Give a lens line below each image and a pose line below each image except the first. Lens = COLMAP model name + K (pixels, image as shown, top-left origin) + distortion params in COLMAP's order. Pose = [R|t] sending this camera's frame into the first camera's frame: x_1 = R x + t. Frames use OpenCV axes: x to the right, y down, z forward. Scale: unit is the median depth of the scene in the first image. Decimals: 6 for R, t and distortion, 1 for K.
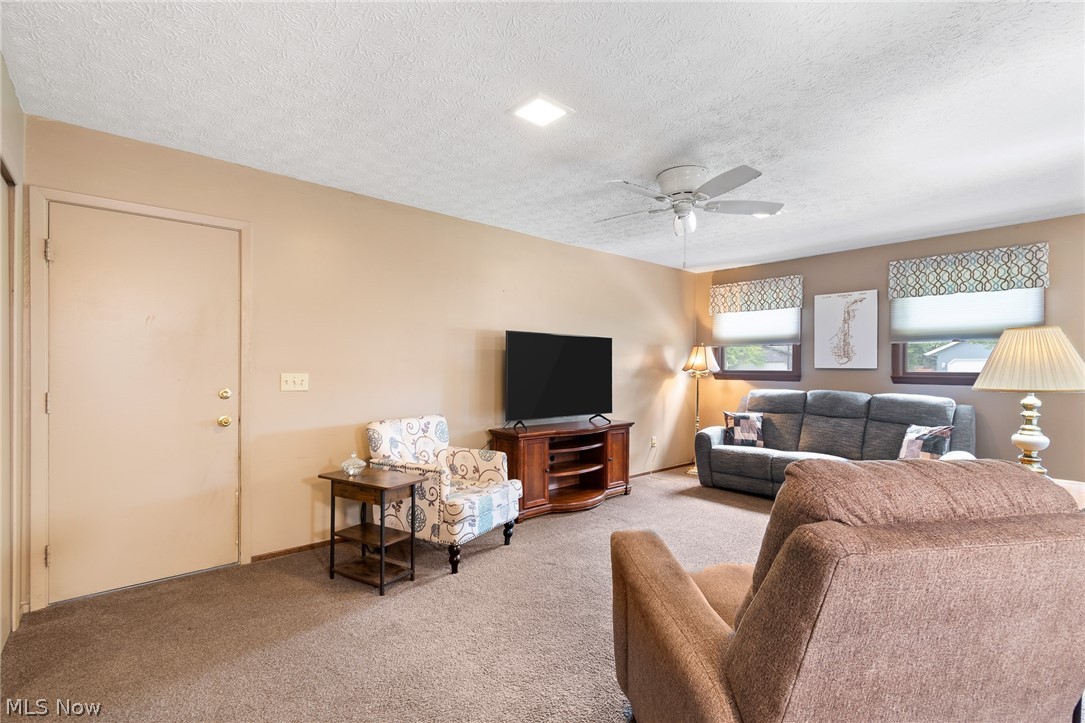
lens RADIAL K [[494.2, 0, 547.2], [0, 494.2, 366.1], [0, 0, 1]] dist [0.000737, 0.000226]
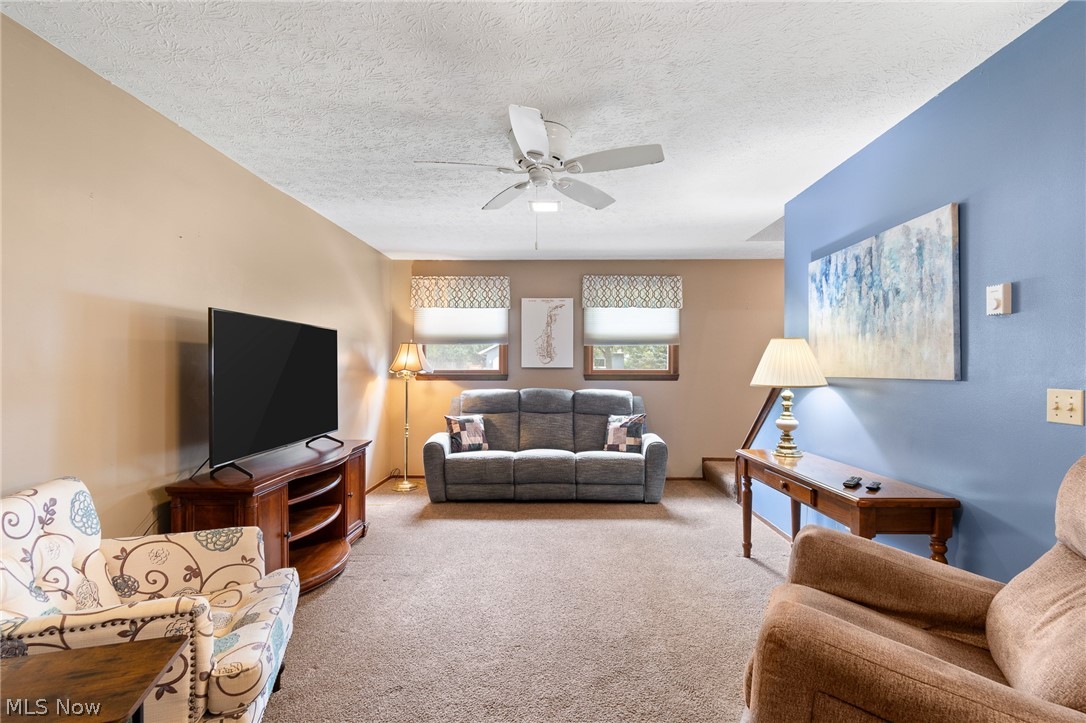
lens RADIAL K [[487.1, 0, 546.2], [0, 487.1, 364.7], [0, 0, 1]] dist [-0.000469, -0.000198]
pose [[0.671136, -0.004552, 0.741320, -0.211161], [0.001821, 0.999988, 0.004492, -0.007128], [-0.741332, -0.001665, 0.671136, 0.299536]]
